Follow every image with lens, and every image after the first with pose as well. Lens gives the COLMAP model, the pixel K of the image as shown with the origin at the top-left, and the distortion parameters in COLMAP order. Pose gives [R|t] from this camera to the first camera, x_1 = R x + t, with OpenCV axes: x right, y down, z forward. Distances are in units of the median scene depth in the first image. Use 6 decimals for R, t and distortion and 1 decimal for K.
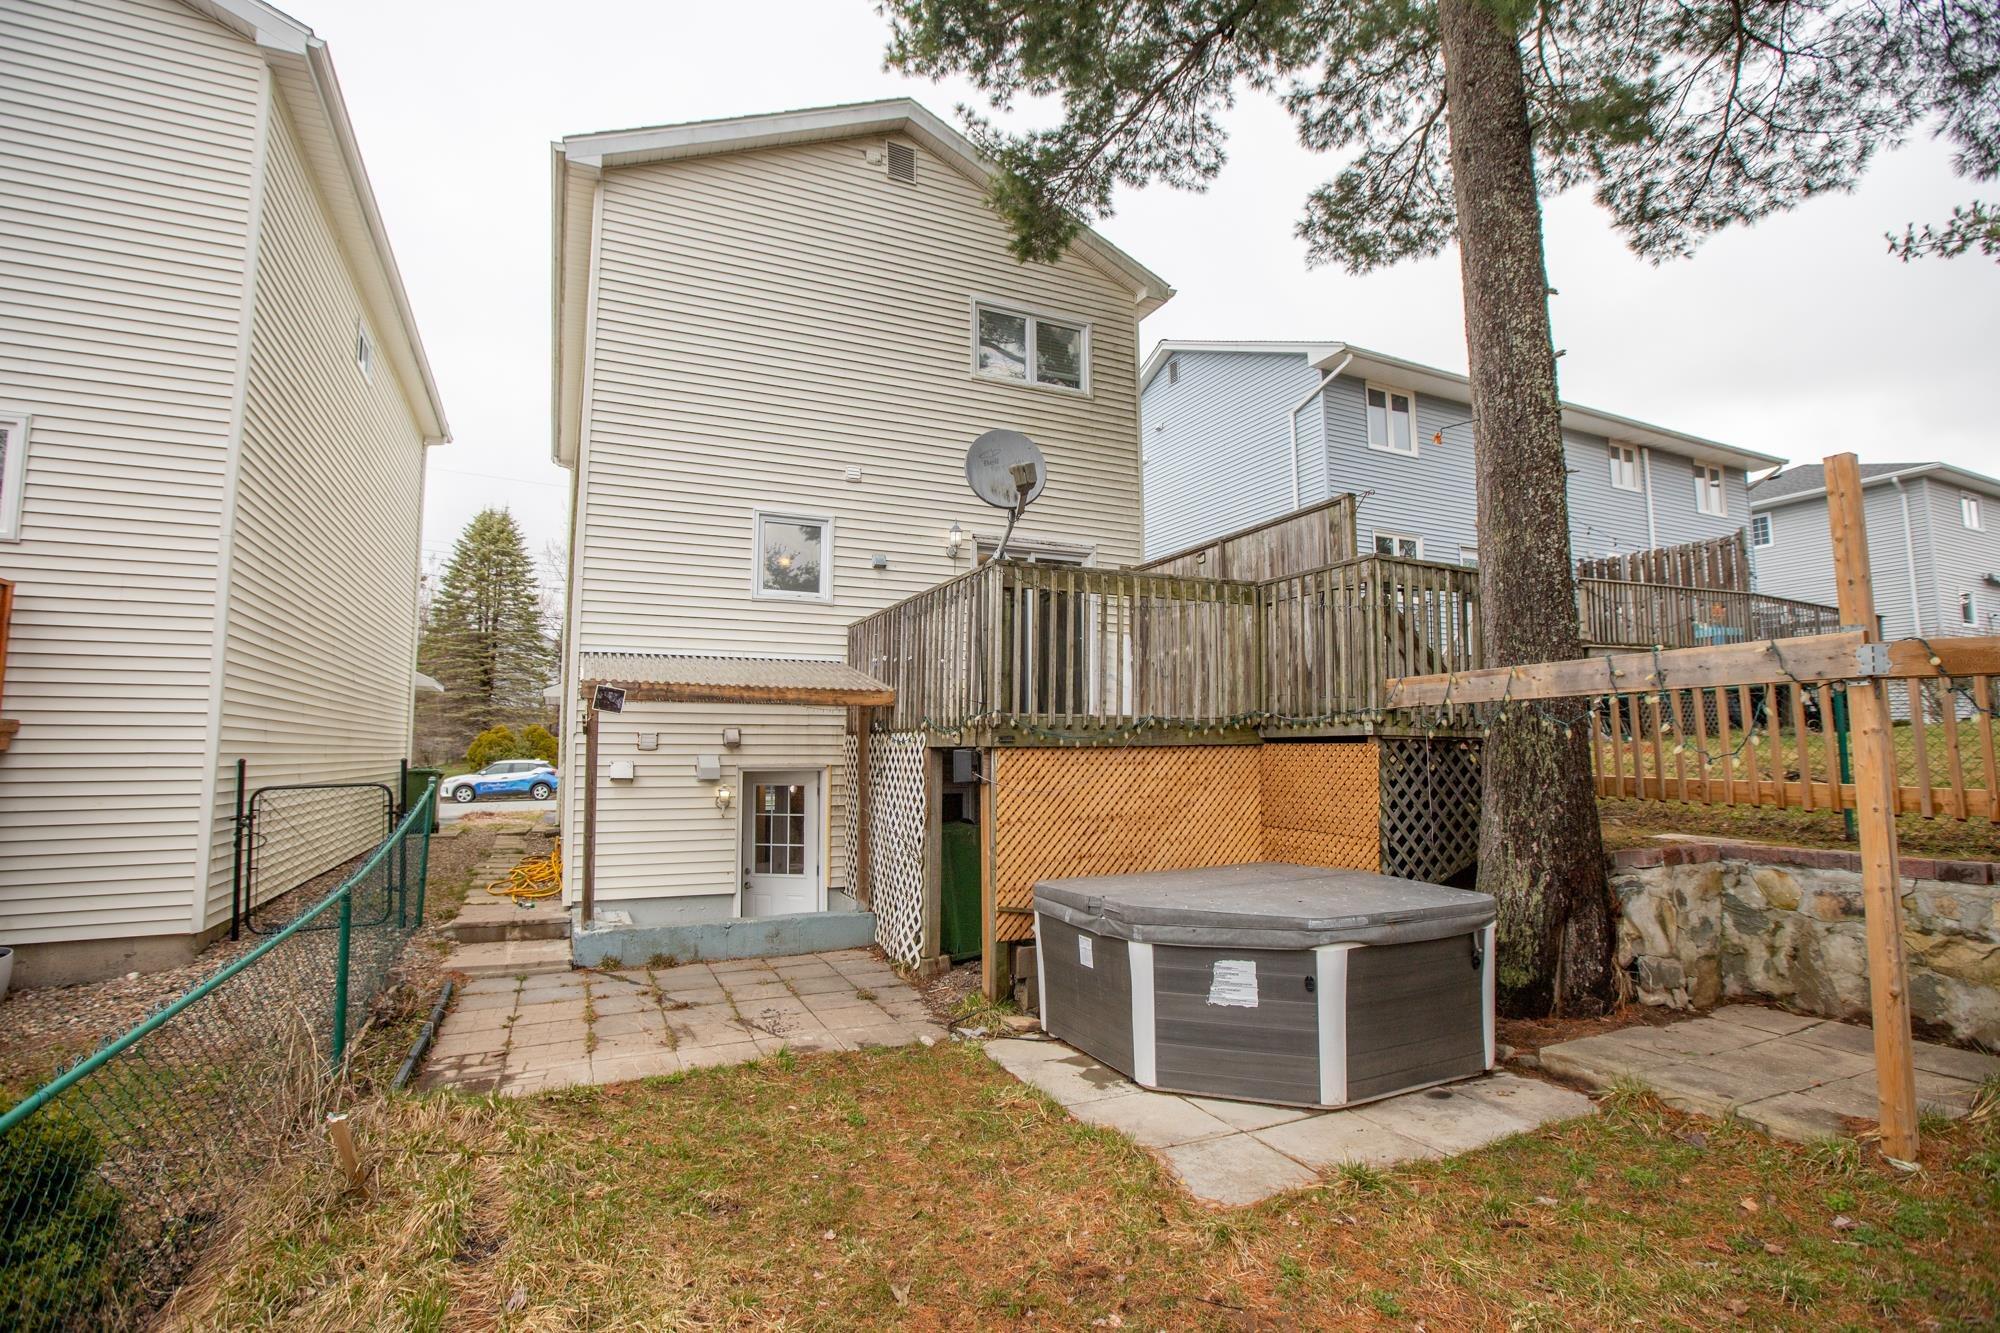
lens RADIAL K [[935.6, 0, 989.3], [0, 935.6, 665.3], [0, 0, 1]] dist [-0.059146, 0.026491]
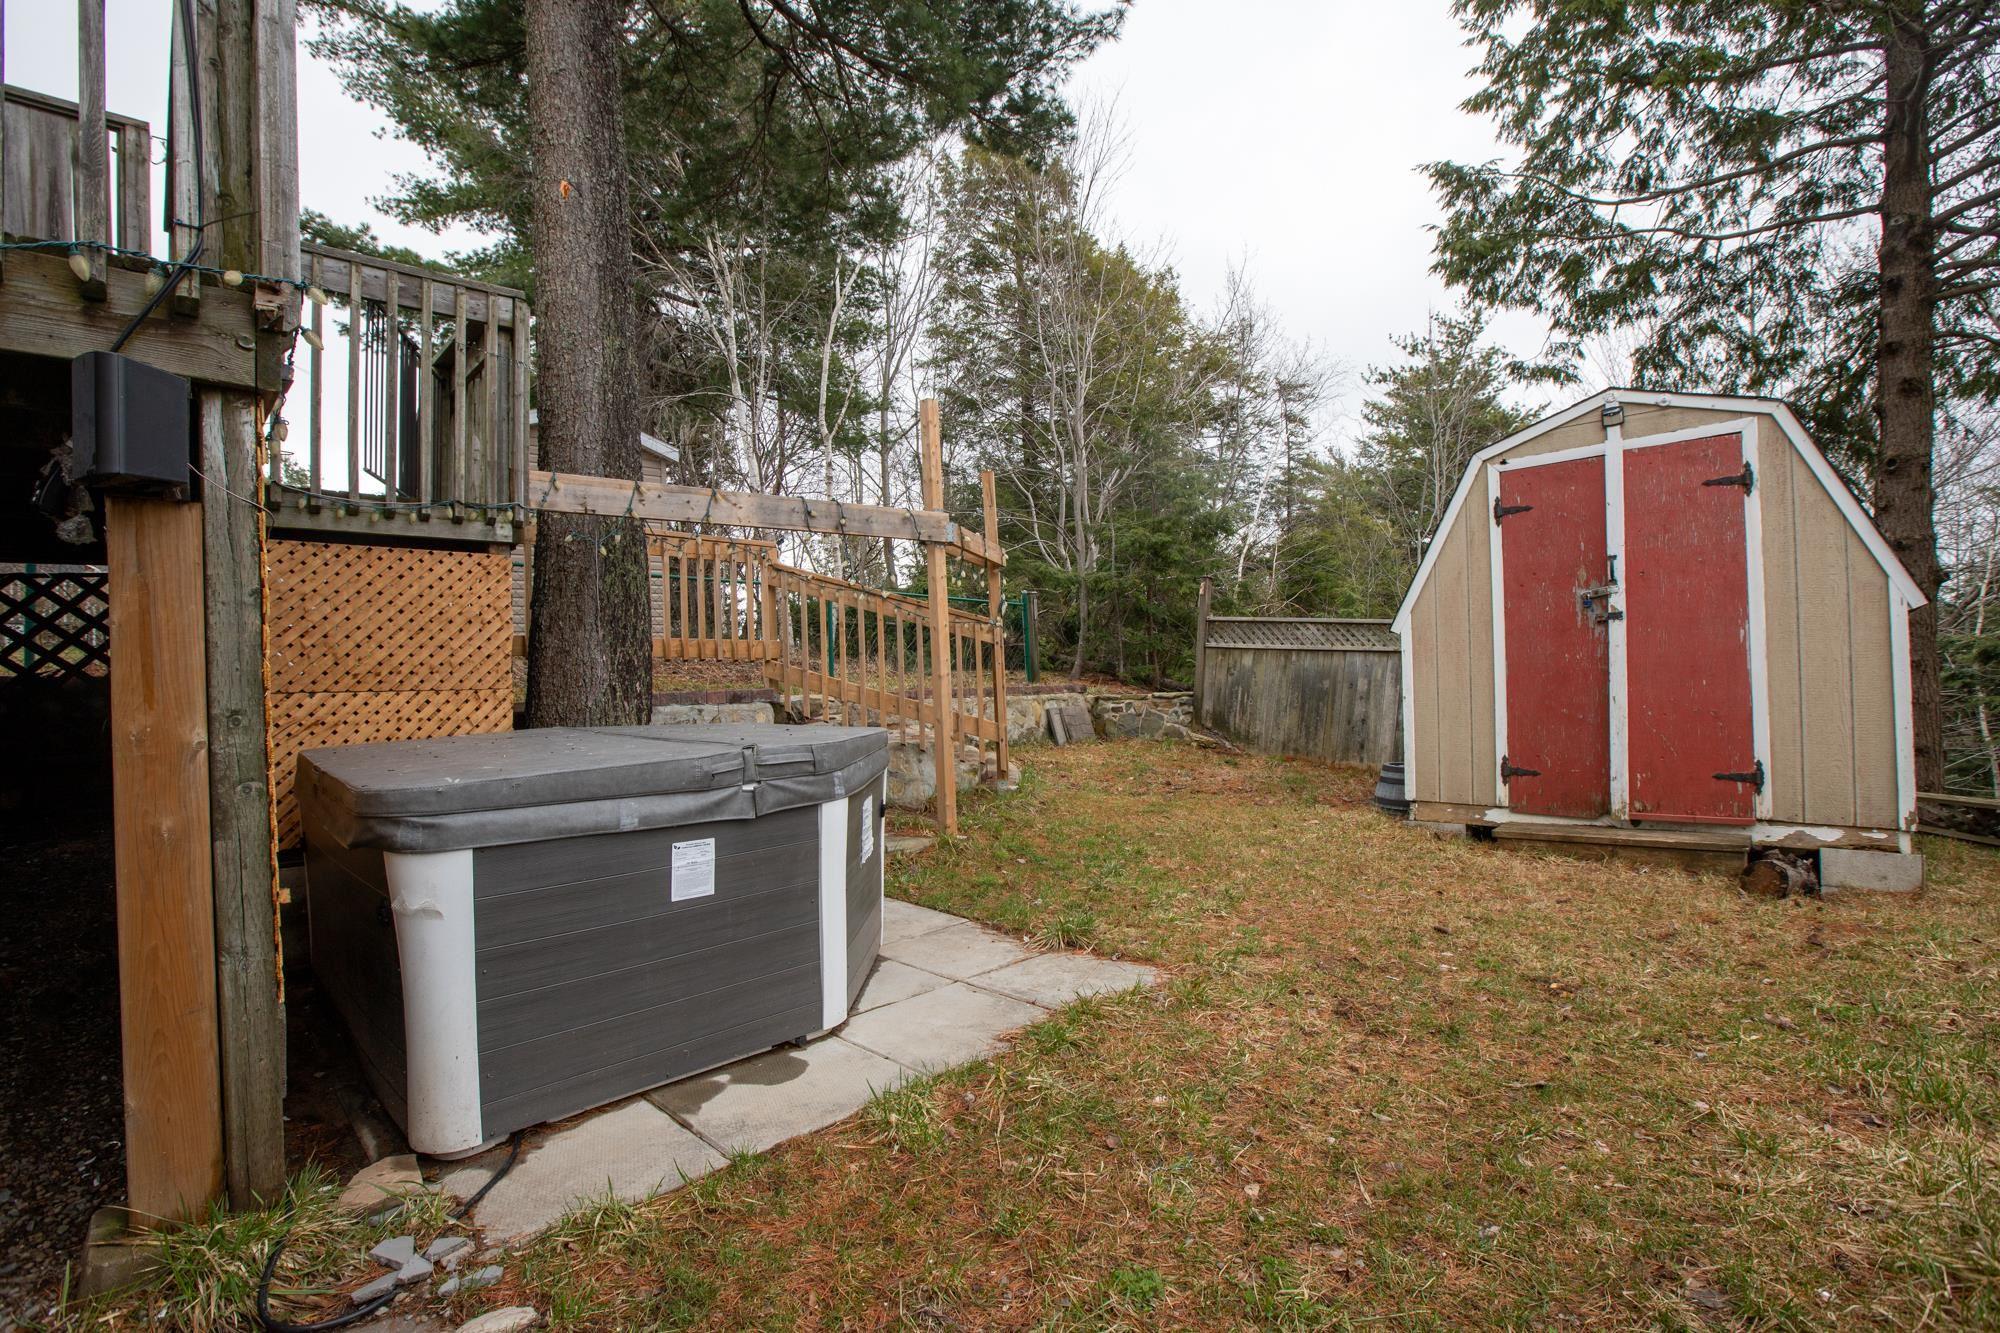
lens RADIAL K [[935.6, 0, 989.3], [0, 935.6, 665.3], [0, 0, 1]] dist [-0.059146, 0.026491]
pose [[-0.316380, 0.029916, 0.948161, -0.359392], [-0.042408, 0.998057, -0.045641, 0.183569], [-0.947684, -0.054650, -0.314496, 0.864353]]
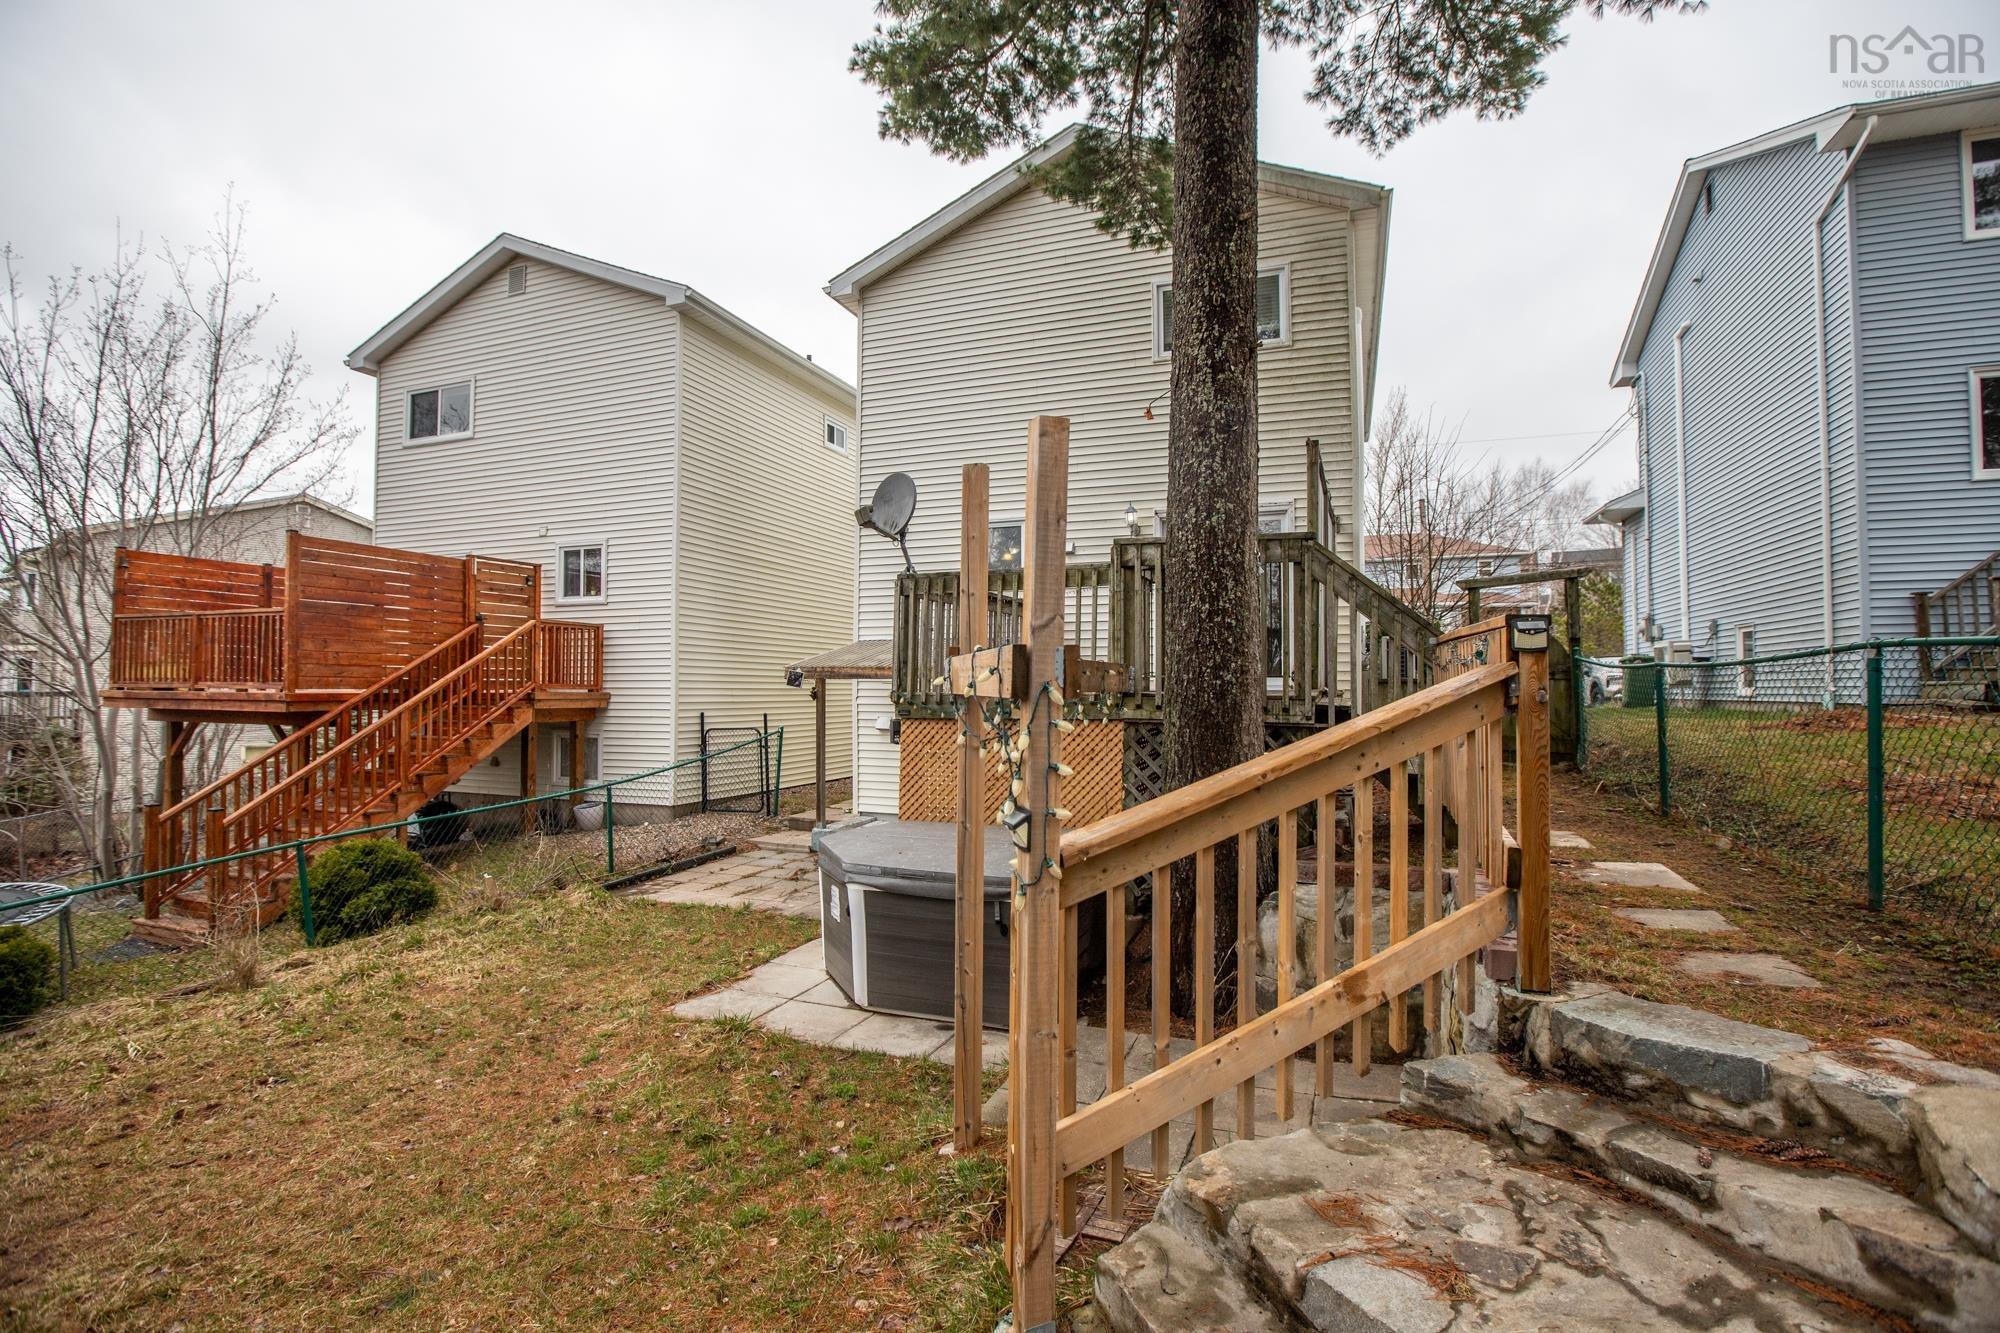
lens RADIAL K [[935.6, 0, 989.3], [0, 935.6, 665.3], [0, 0, 1]] dist [-0.059146, 0.026491]
pose [[0.693639, -0.014092, -0.720185, 1.063088], [0.064920, 0.996963, 0.043019, -0.036332], [0.717391, -0.076595, 0.692447, 0.183809]]
